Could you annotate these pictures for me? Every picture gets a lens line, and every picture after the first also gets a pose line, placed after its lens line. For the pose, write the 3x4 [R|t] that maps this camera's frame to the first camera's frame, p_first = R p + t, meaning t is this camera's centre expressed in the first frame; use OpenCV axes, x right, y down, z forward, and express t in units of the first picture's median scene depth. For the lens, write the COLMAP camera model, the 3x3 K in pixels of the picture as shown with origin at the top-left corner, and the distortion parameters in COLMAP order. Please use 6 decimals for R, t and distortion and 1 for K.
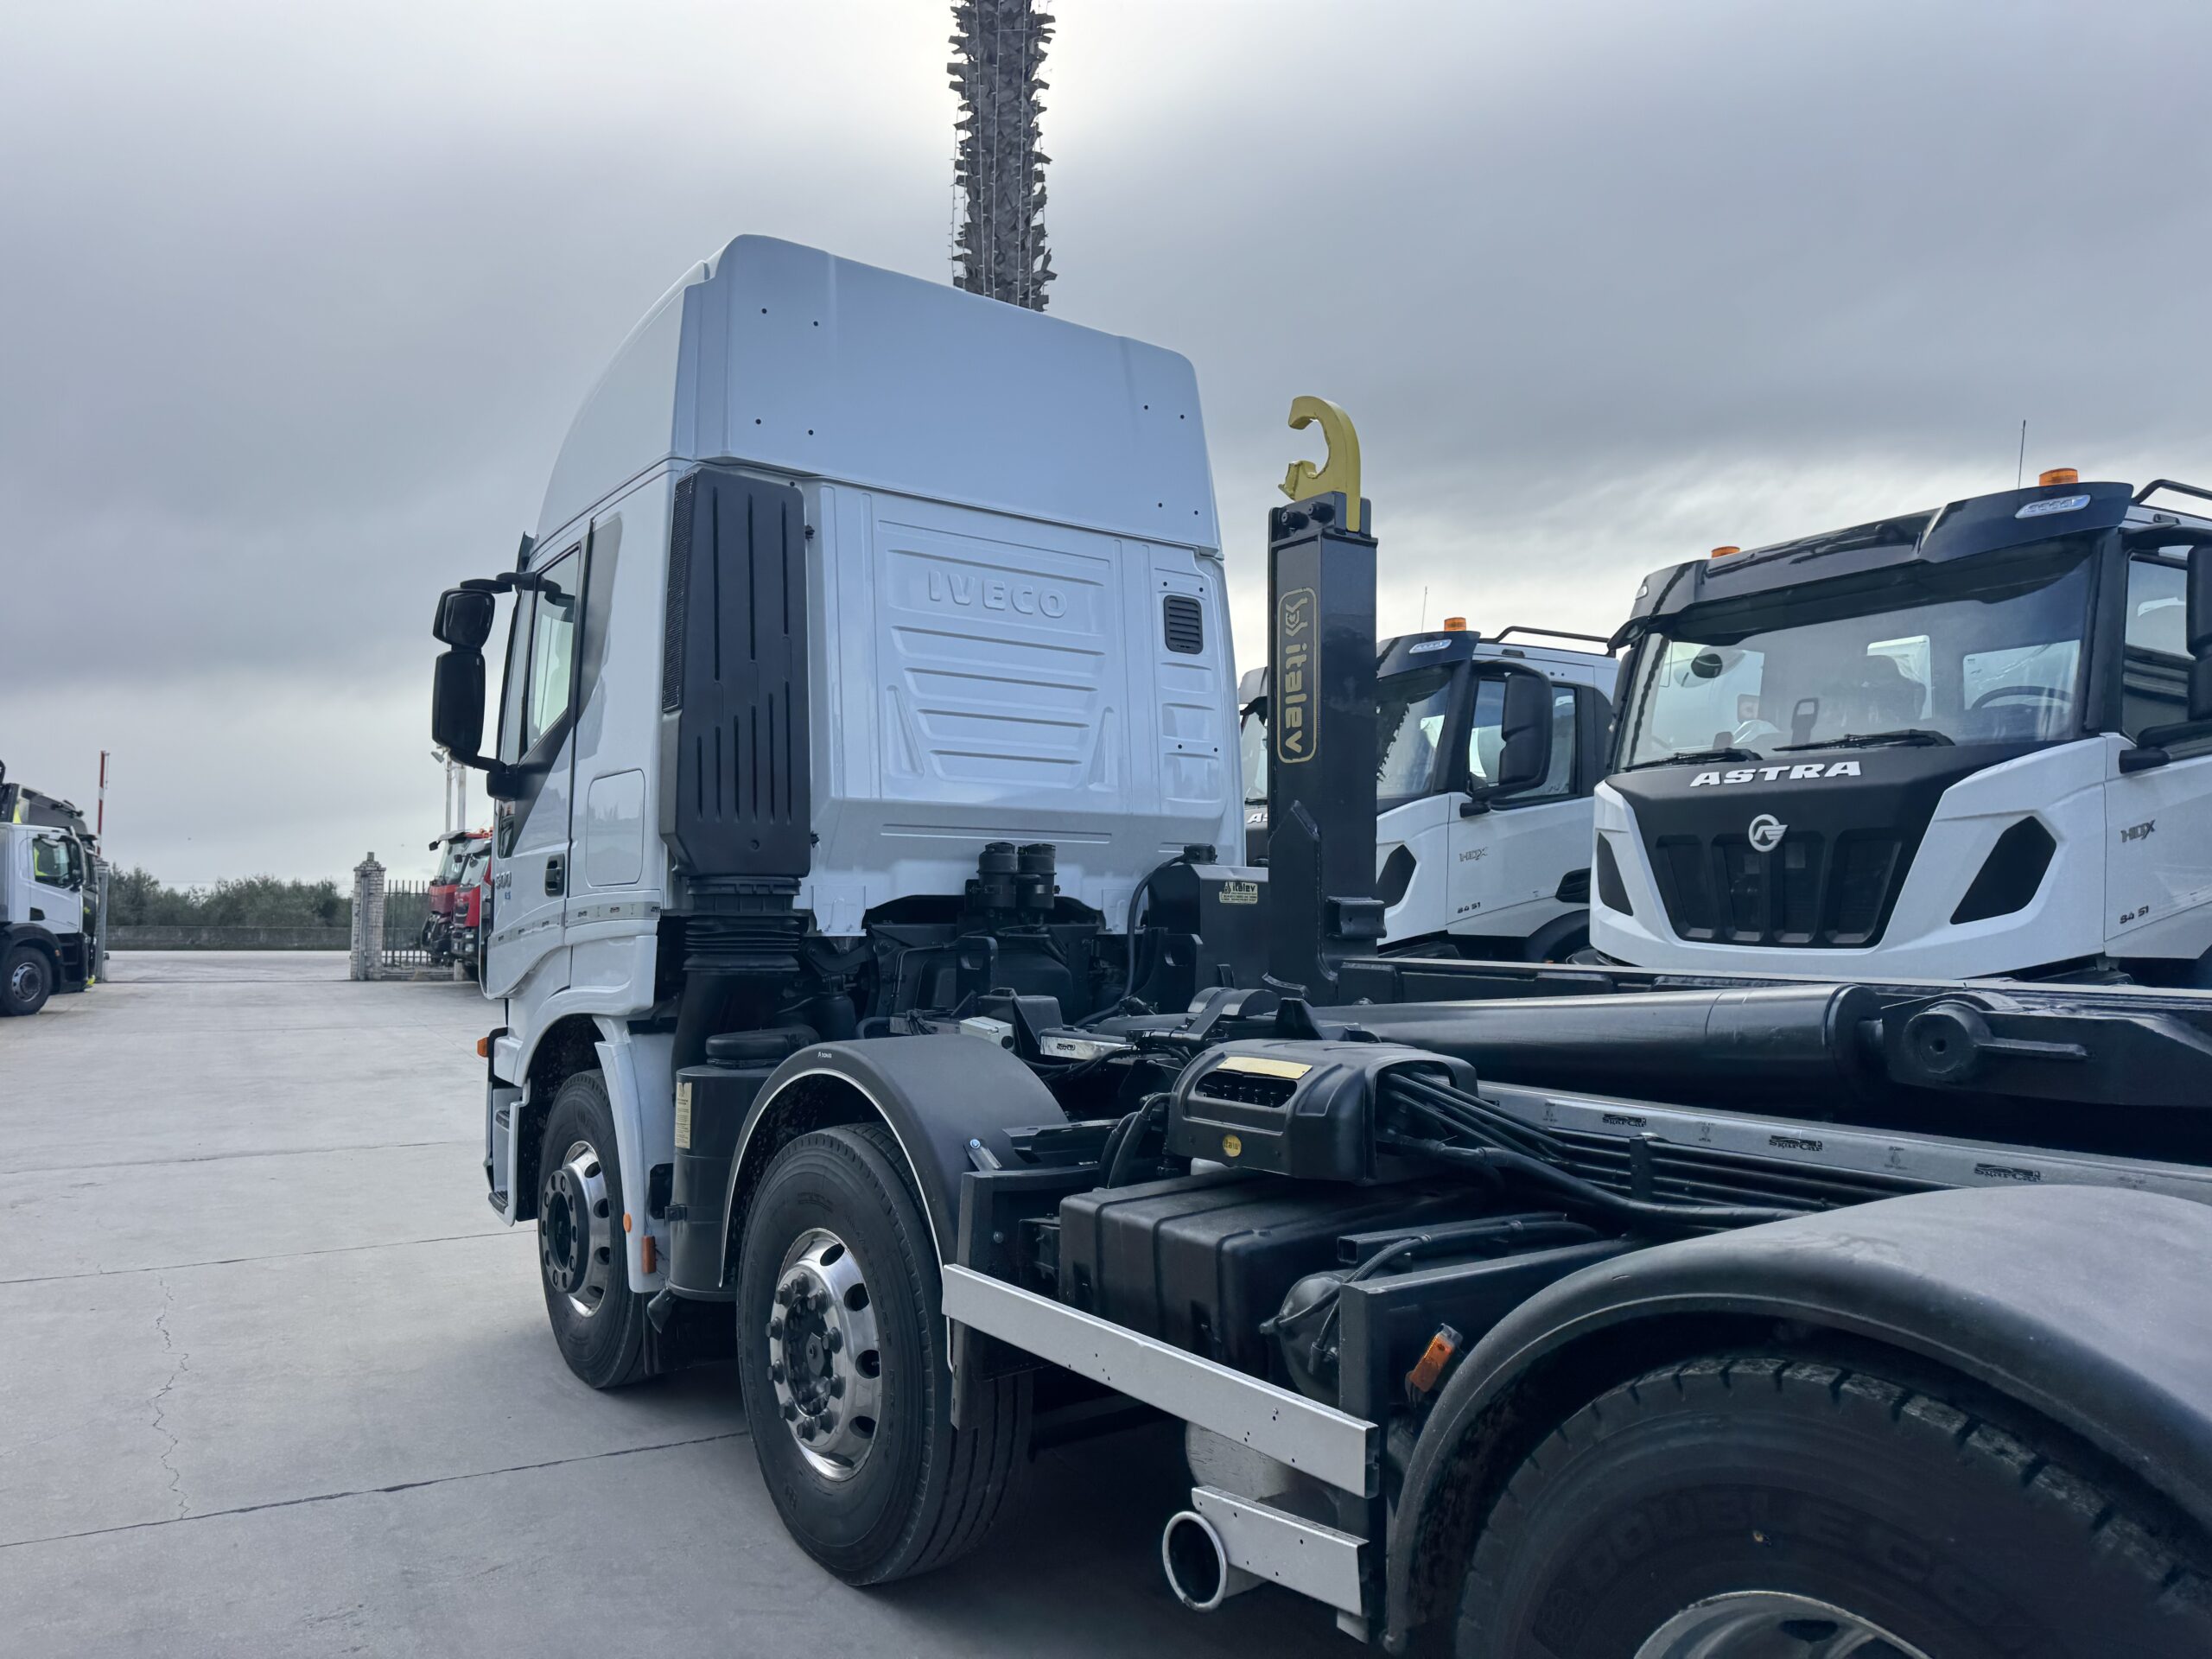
lens RADIAL K [[1554.4, 0, 1103.9], [0, 1554.4, 848.1], [0, 0, 1]] dist [0.081237, -0.103219]
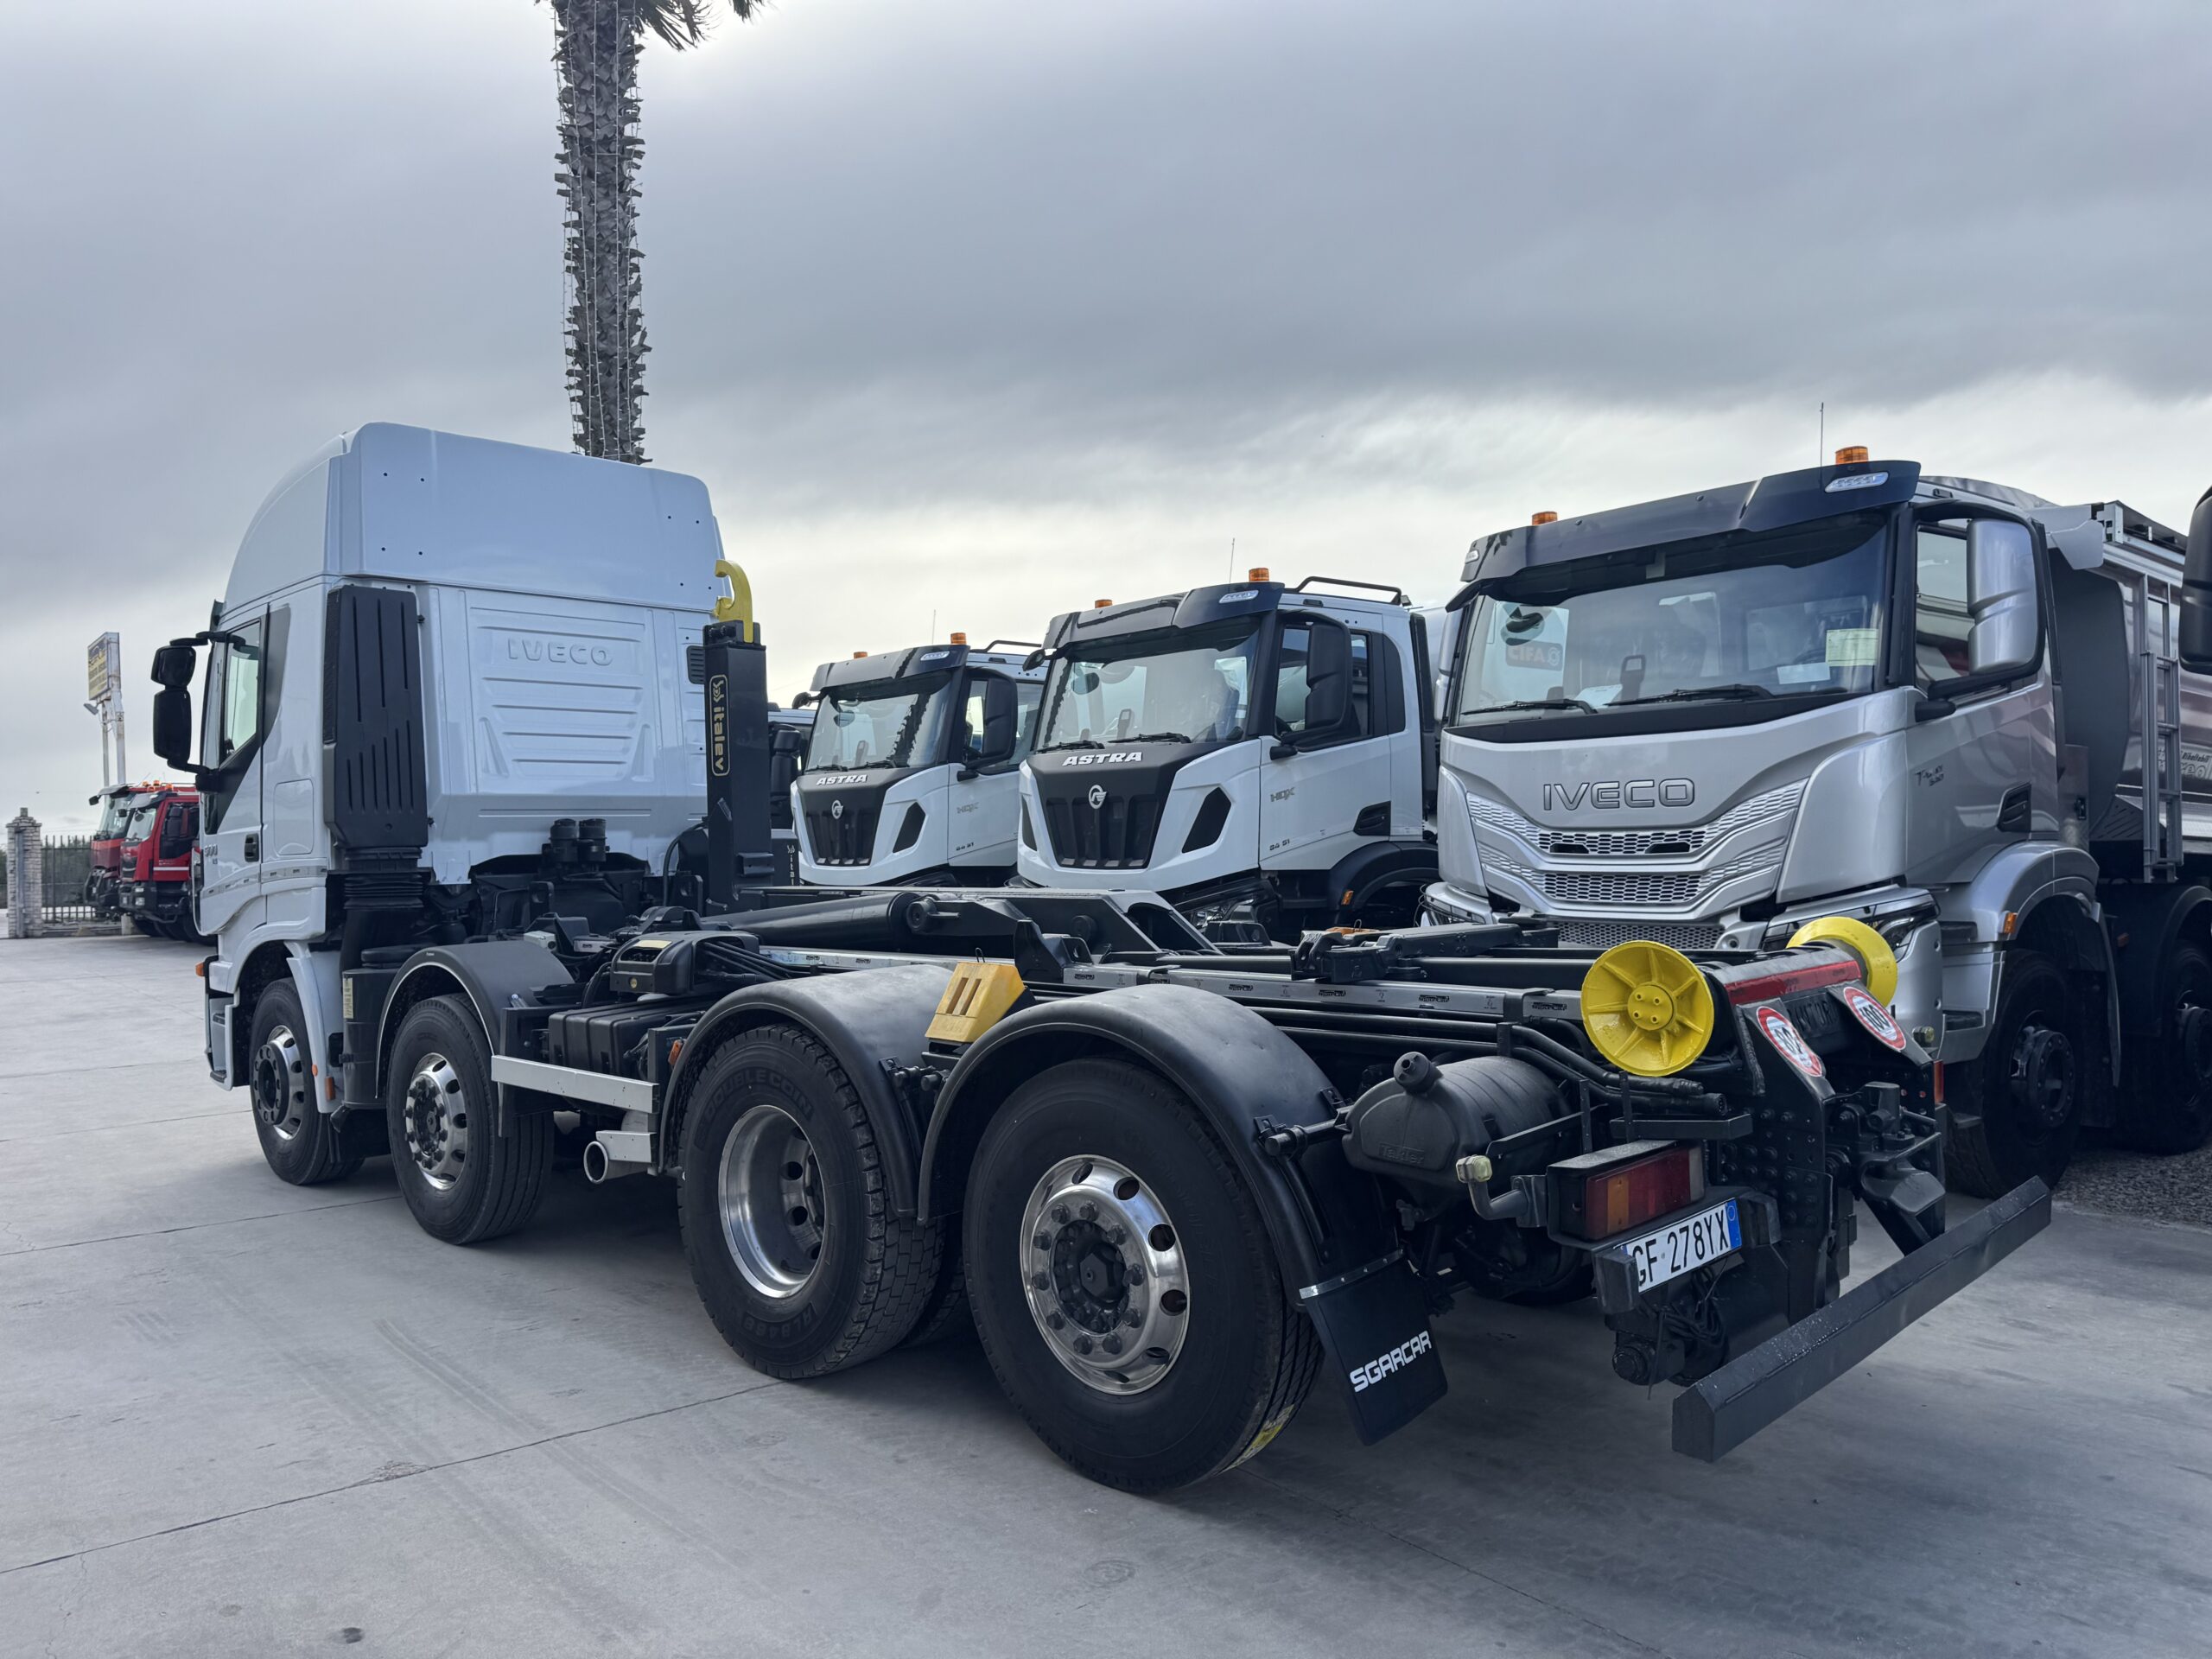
lens RADIAL K [[1597.7, 0, 1112.2], [0, 1597.7, 845.0], [0, 0, 1]] dist [0.005578, 0.000692]
pose [[0.984752, -0.027728, 0.171740, 0.165311], [0.020111, 0.998742, 0.045933, -0.033941], [-0.172798, -0.041779, 0.984071, -0.545464]]
